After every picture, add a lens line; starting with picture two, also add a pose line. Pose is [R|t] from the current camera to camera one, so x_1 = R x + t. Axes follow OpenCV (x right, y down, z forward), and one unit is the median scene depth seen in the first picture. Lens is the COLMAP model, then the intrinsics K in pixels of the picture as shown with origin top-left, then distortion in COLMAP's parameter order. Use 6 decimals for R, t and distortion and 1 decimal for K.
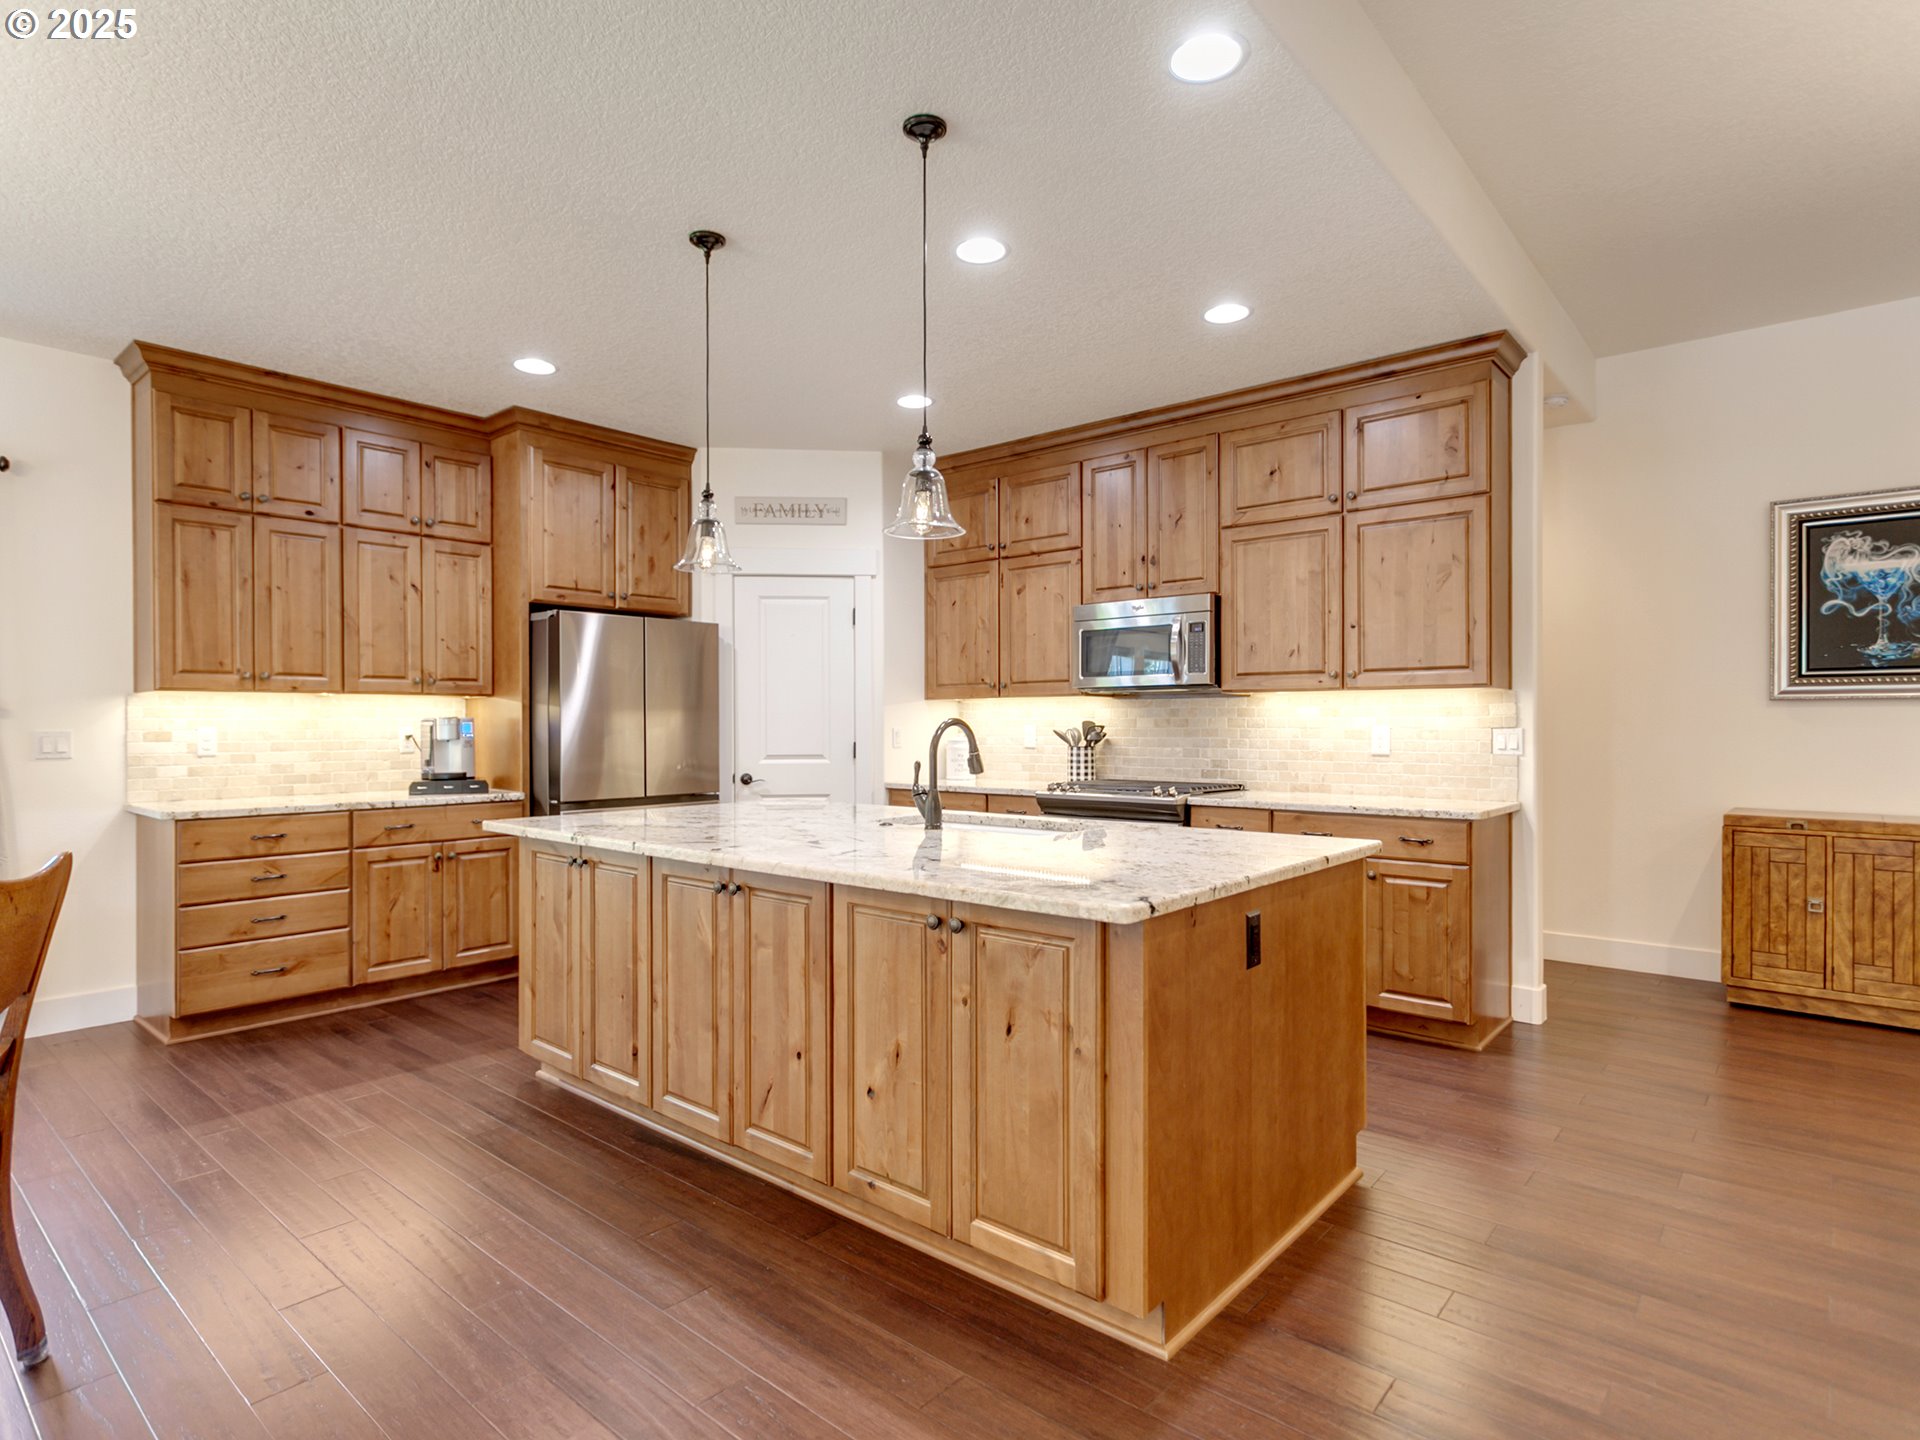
lens RADIAL K [[1037.4, 0, 953.7], [0, 1037.4, 719.2], [0, 0, 1]] dist [-0.002165, 0.000005]
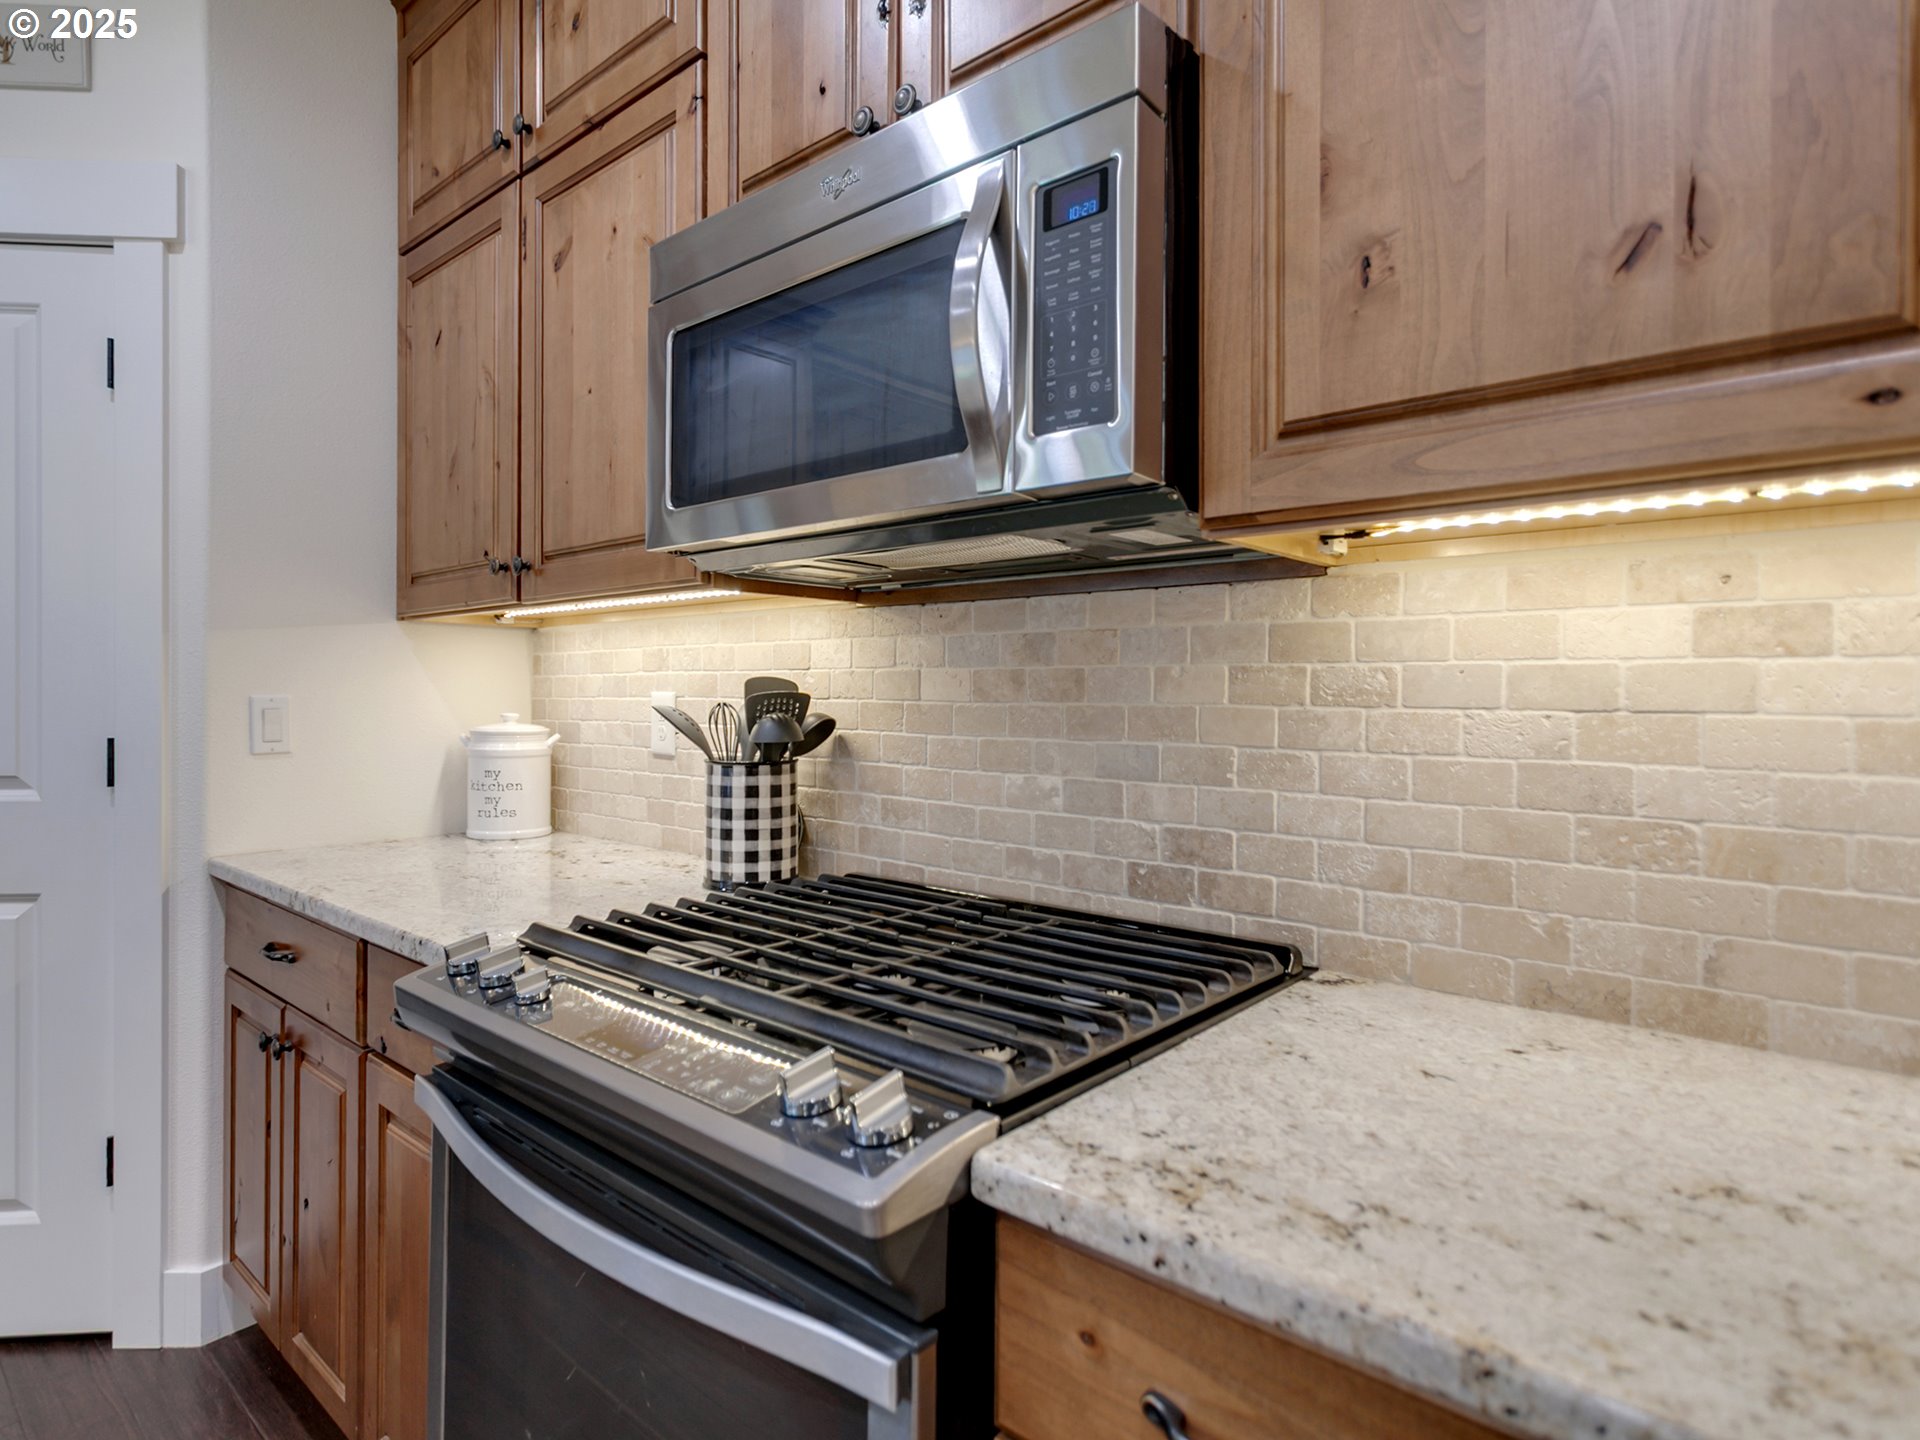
lens RADIAL K [[1041.7, 0, 949.8], [0, 1041.7, 674.2], [0, 0, 1]] dist [-0.002380, -0.000254]
pose [[0.999974, 0.005009, -0.005249, 0.193682], [-0.005056, 0.999947, -0.009016, 0.003461], [0.005204, 0.009042, 0.999946, 0.733637]]
